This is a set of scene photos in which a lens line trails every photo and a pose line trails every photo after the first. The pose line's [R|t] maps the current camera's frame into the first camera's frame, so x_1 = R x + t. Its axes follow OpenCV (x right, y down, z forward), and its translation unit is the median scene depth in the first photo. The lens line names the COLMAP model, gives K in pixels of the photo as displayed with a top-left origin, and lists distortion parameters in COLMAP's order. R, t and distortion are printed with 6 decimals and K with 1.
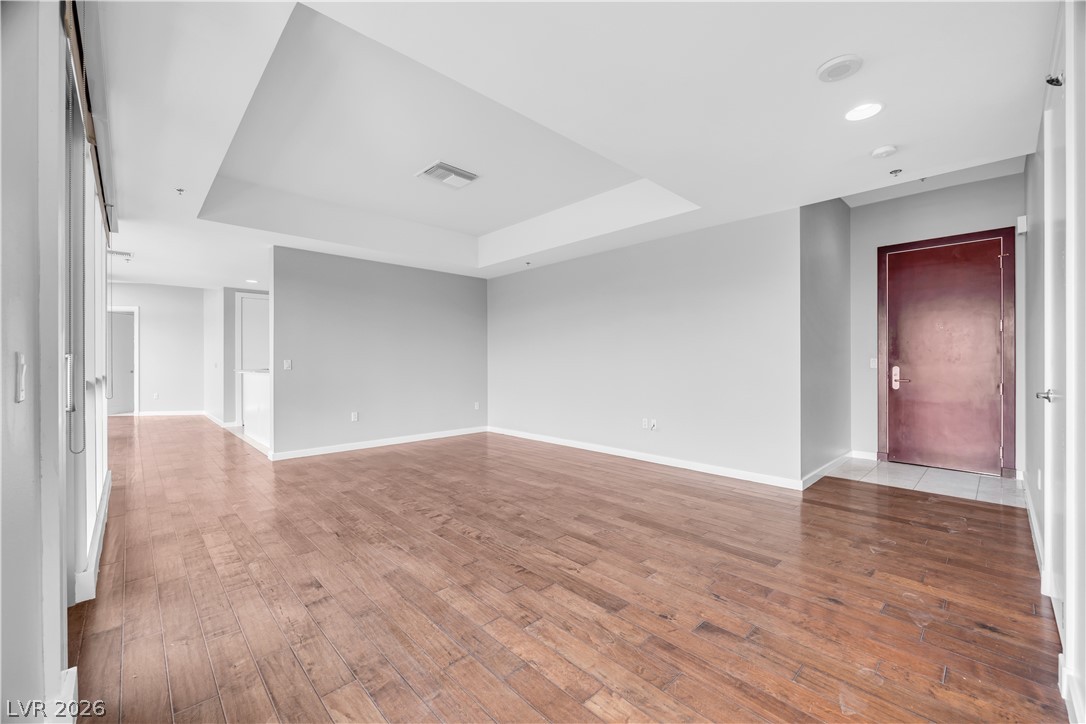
lens RADIAL K [[434.2, 0, 550.9], [0, 434.2, 364.1], [0, 0, 1]] dist [0.001261, 0.000074]
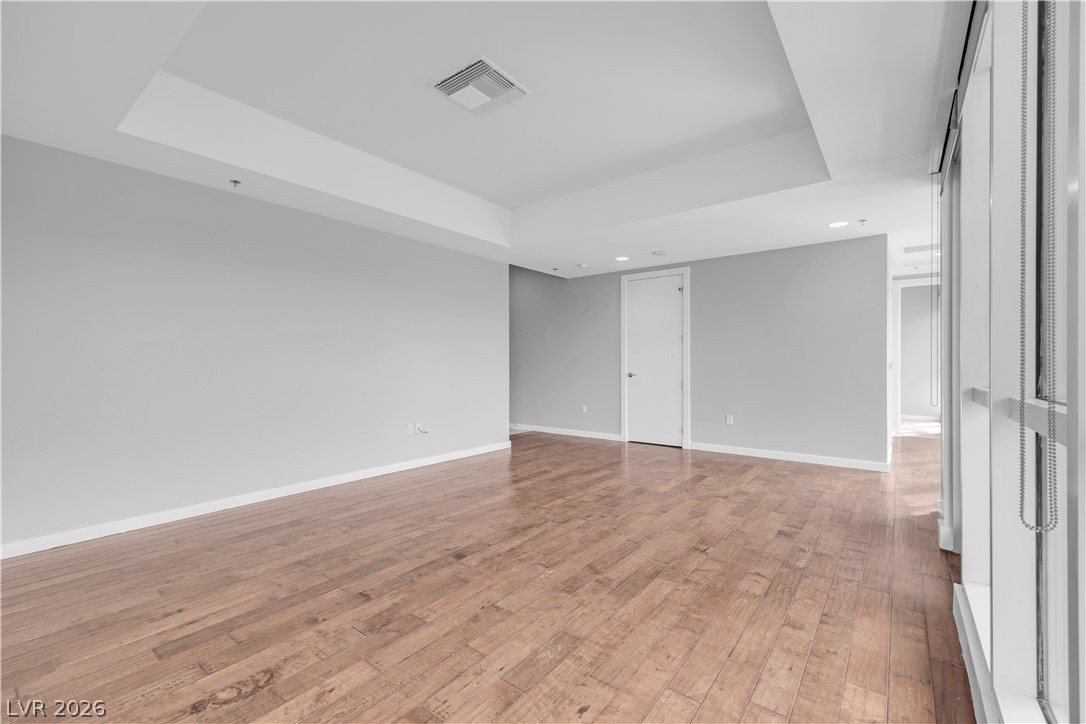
lens RADIAL K [[434.2, 0, 550.9], [0, 434.2, 364.1], [0, 0, 1]] dist [0.001261, 0.000074]
pose [[-0.122260, 0.003617, 0.992491, -1.112038], [0.006910, 0.999972, -0.002793, -0.002822], [-0.992474, 0.006517, -0.122282, 1.165692]]
